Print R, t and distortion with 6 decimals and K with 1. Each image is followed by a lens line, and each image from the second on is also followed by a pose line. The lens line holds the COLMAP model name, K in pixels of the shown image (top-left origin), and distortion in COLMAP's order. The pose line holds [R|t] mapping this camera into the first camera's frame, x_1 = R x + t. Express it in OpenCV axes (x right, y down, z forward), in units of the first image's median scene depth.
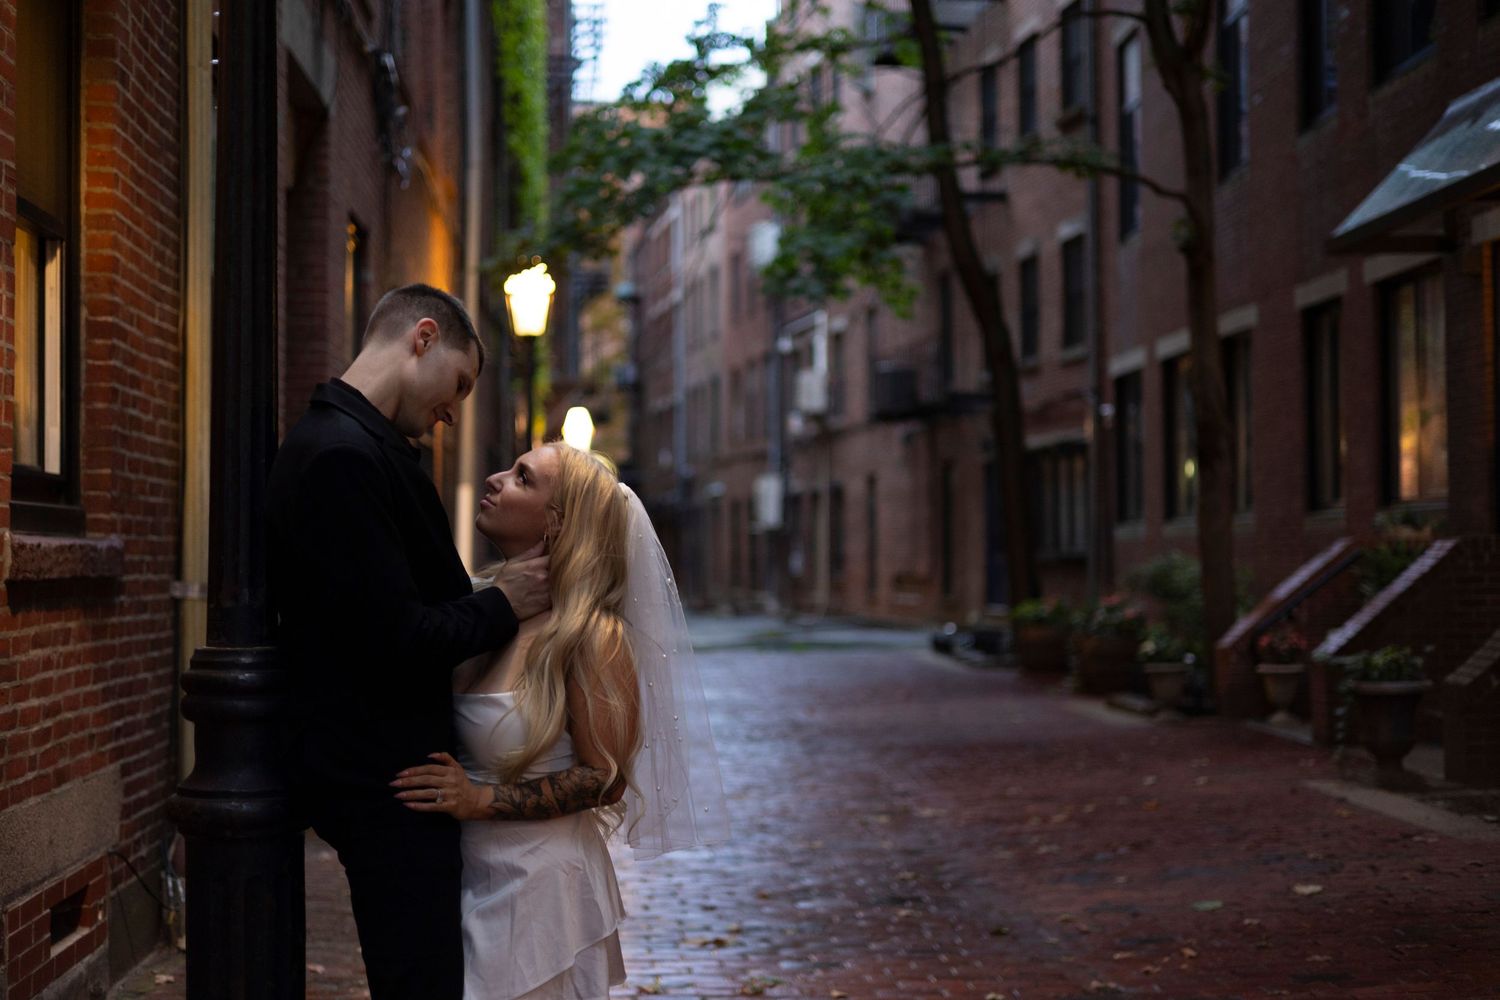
lens RADIAL K [[2173.3, 0, 750.0], [0, 2173.3, 500.0], [0, 0, 1]] dist [0.013340, -0.002486]
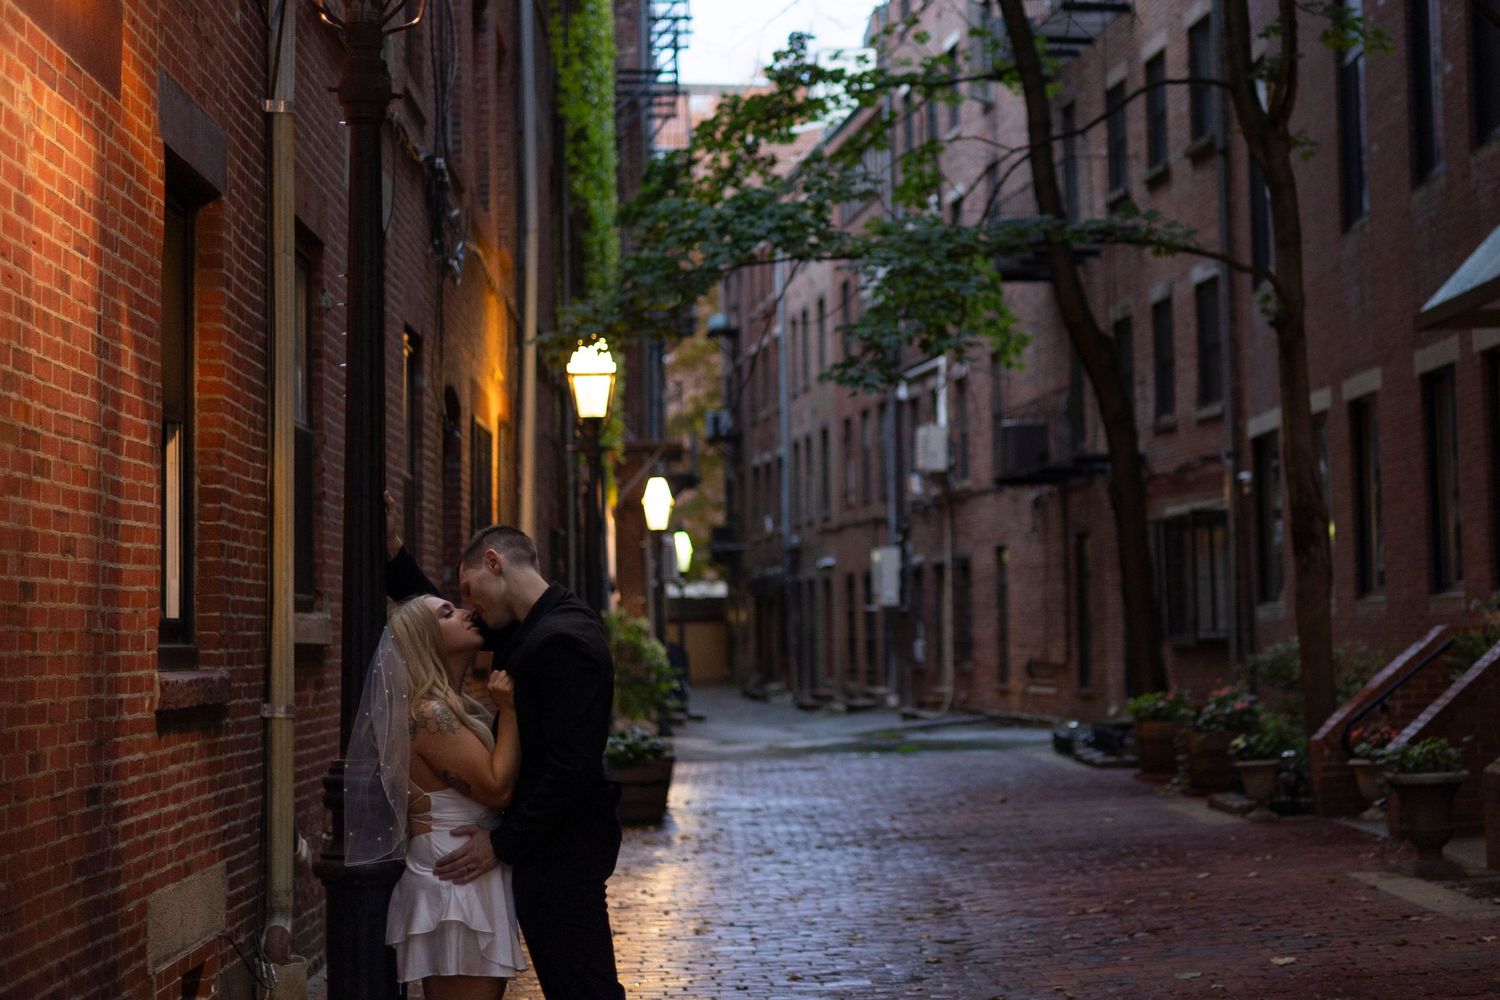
lens RADIAL K [[1712.1, 0, 792.6], [0, 1712.1, 523.2], [0, 0, 1]] dist [0.013533, 0.011595]
pose [[0.999412, -0.016096, 0.030275, -0.033097], [0.018015, 0.997772, -0.064232, 0.015343], [-0.029173, 0.064739, 0.997476, 0.230004]]
